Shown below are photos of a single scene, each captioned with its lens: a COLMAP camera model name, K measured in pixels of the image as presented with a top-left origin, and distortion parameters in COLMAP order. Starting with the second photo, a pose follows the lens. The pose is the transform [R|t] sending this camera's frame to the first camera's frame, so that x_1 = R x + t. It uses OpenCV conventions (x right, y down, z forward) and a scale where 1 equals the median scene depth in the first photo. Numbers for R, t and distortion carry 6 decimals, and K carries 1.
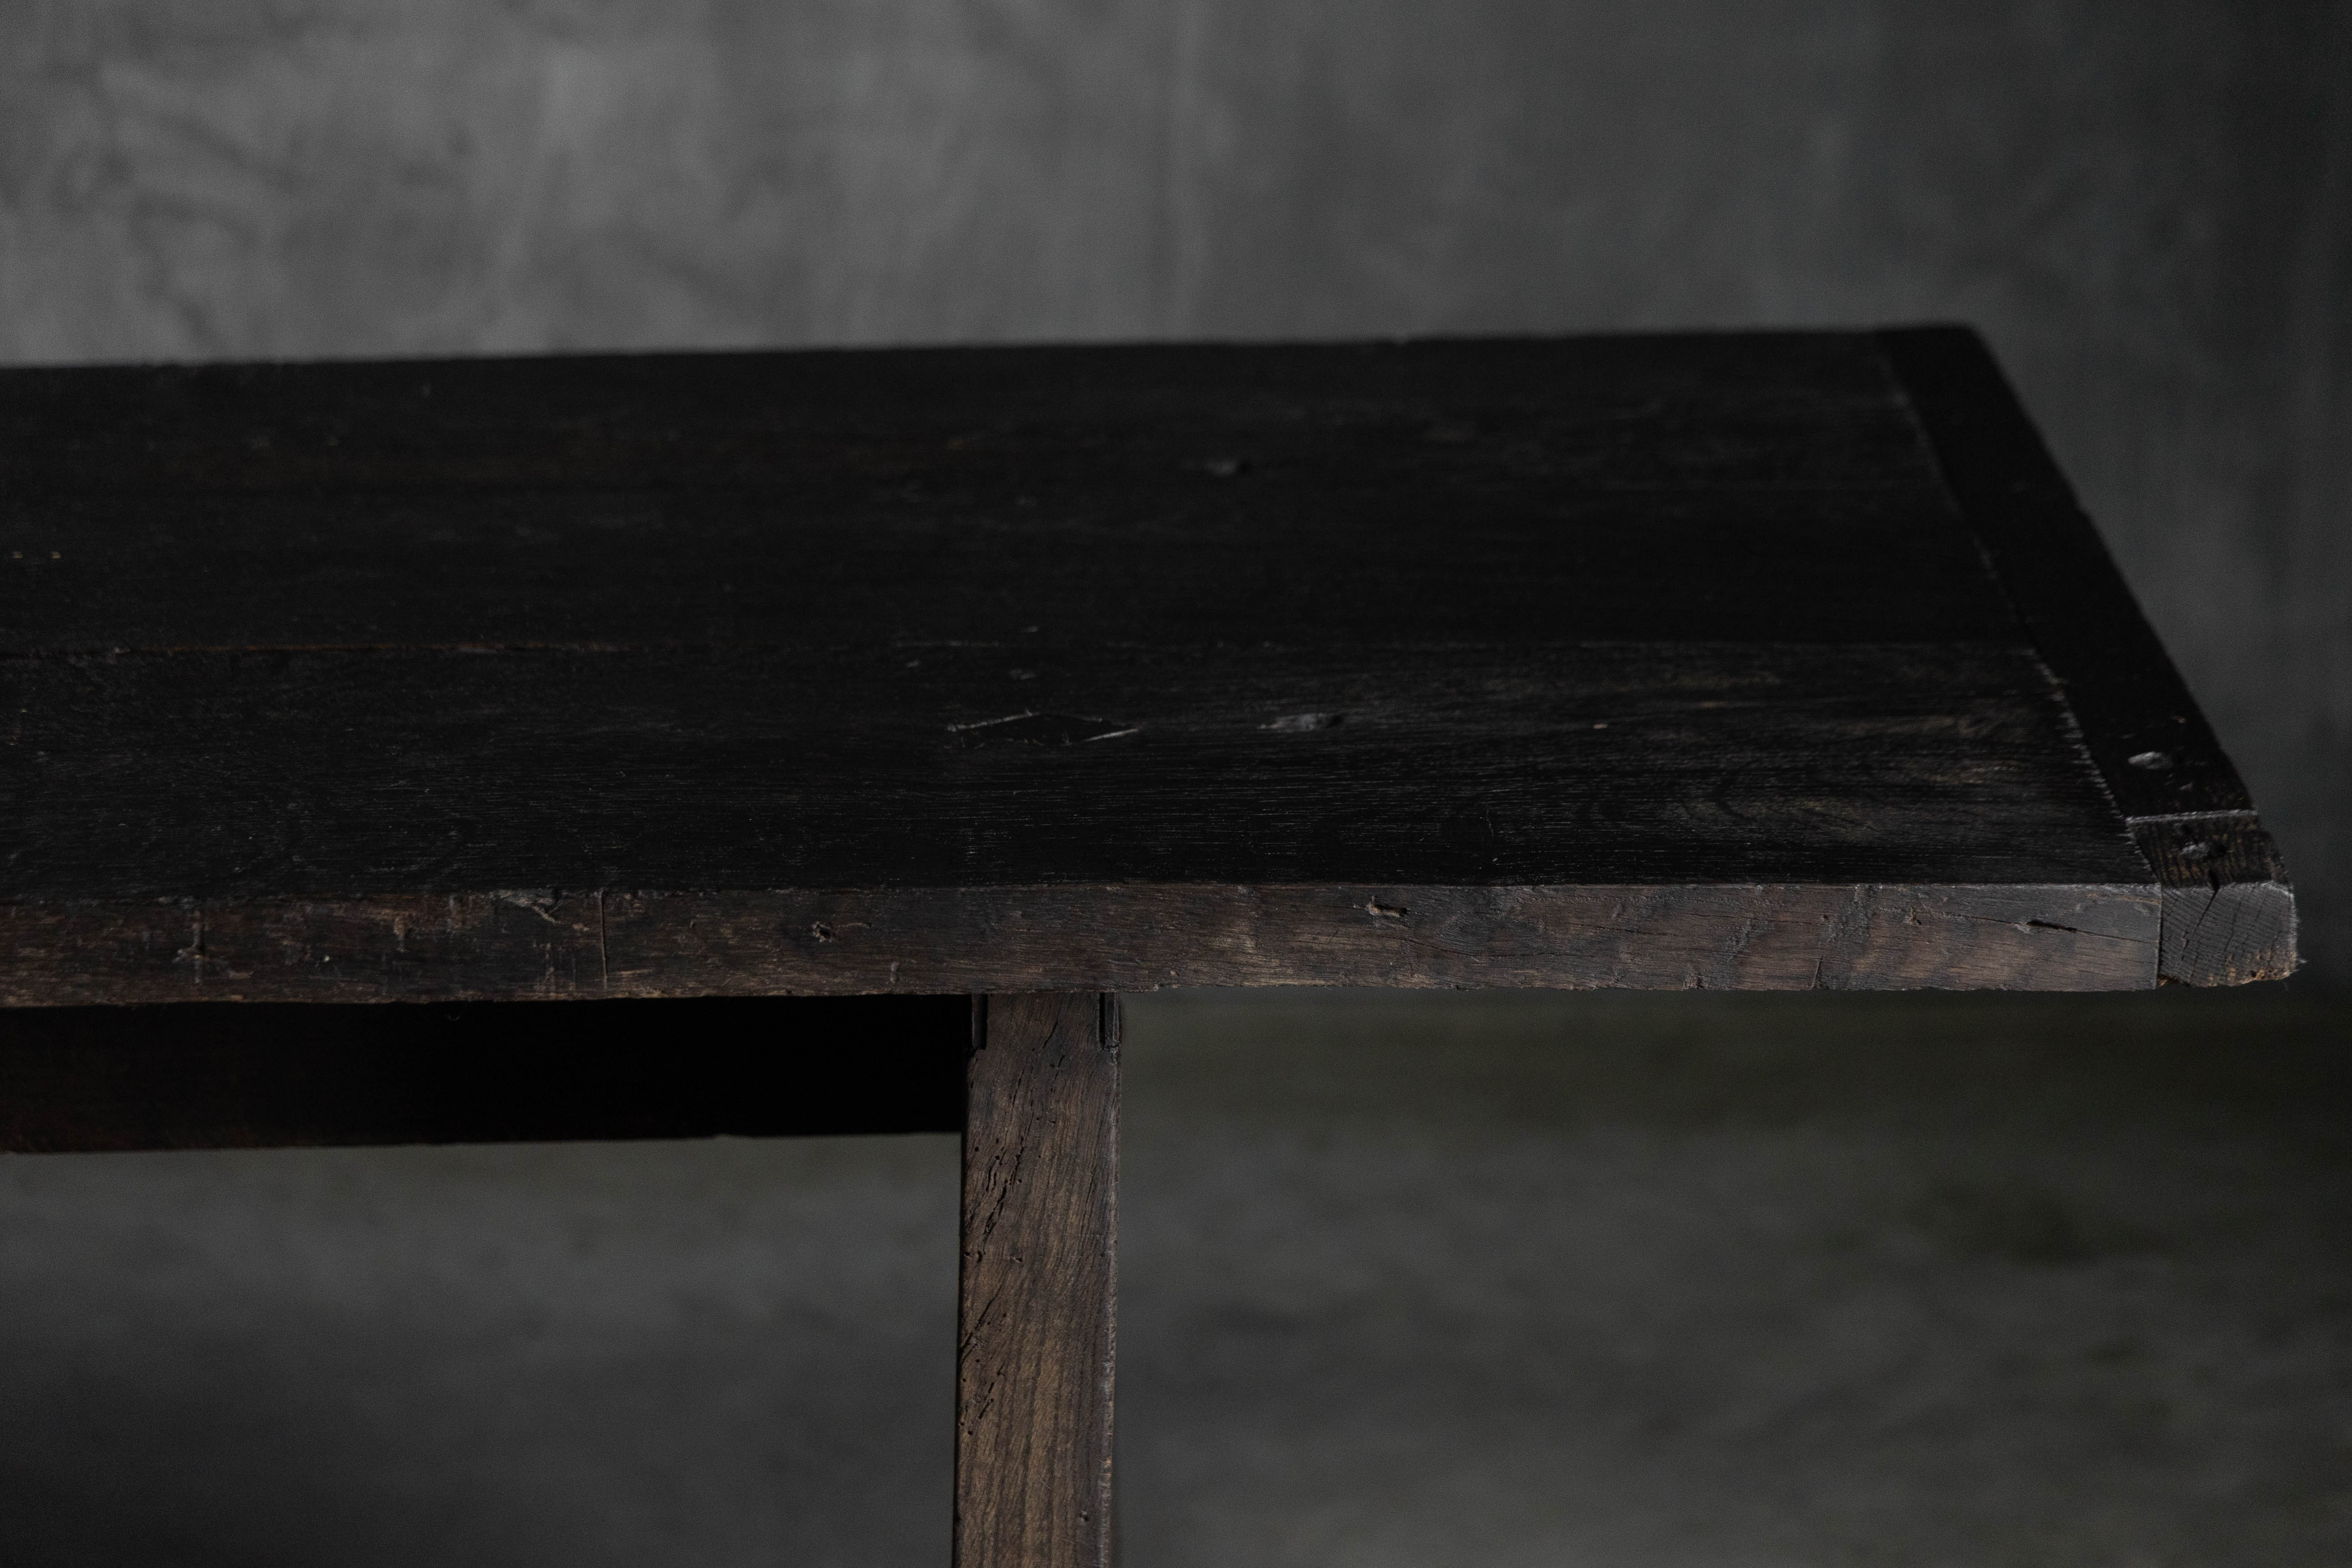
lens RADIAL K [[6360.7, 0, 1188.6], [0, 6360.7, 790.9], [0, 0, 1]] dist [0.029296, 0.000000]
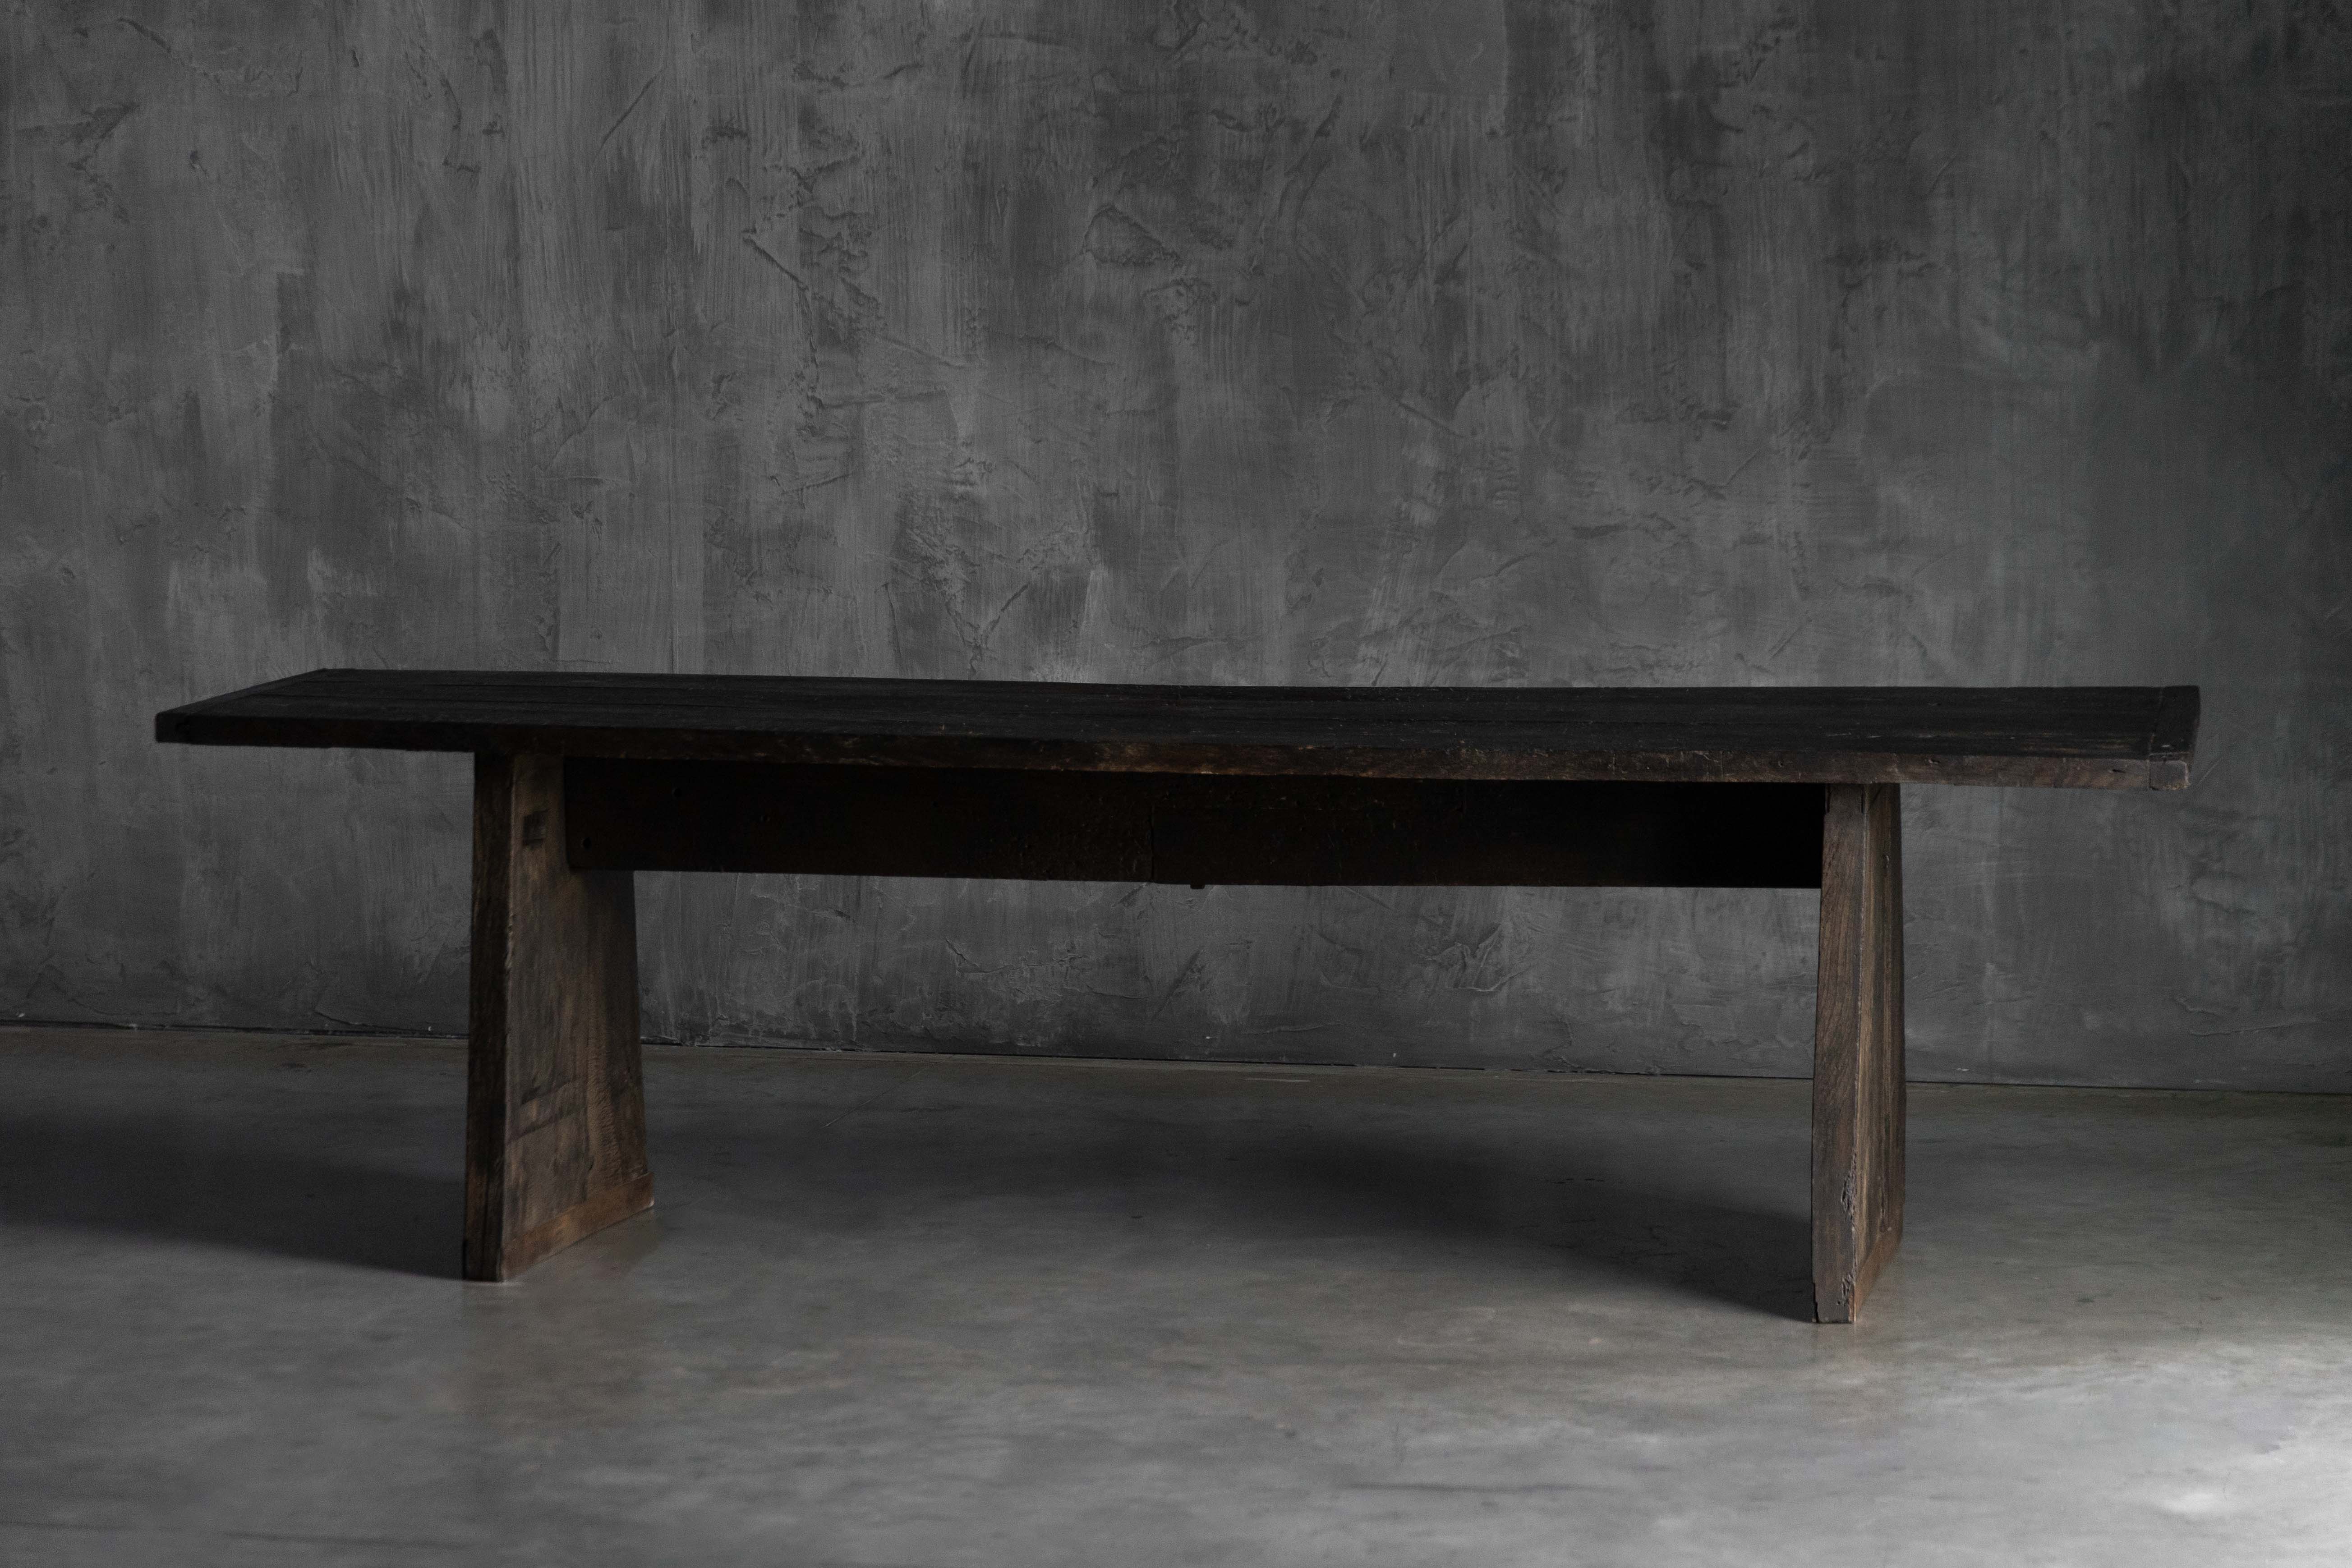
lens RADIAL K [[6360.7, 0, 1248.2], [0, 6360.7, 806.9], [0, 0, 1]] dist [0.029296, 0.000000]
pose [[0.979132, 0.018161, -0.202410, 0.388475], [-0.056379, 0.981178, -0.184692, 0.747184], [0.195246, 0.192250, 0.961727, -2.613995]]
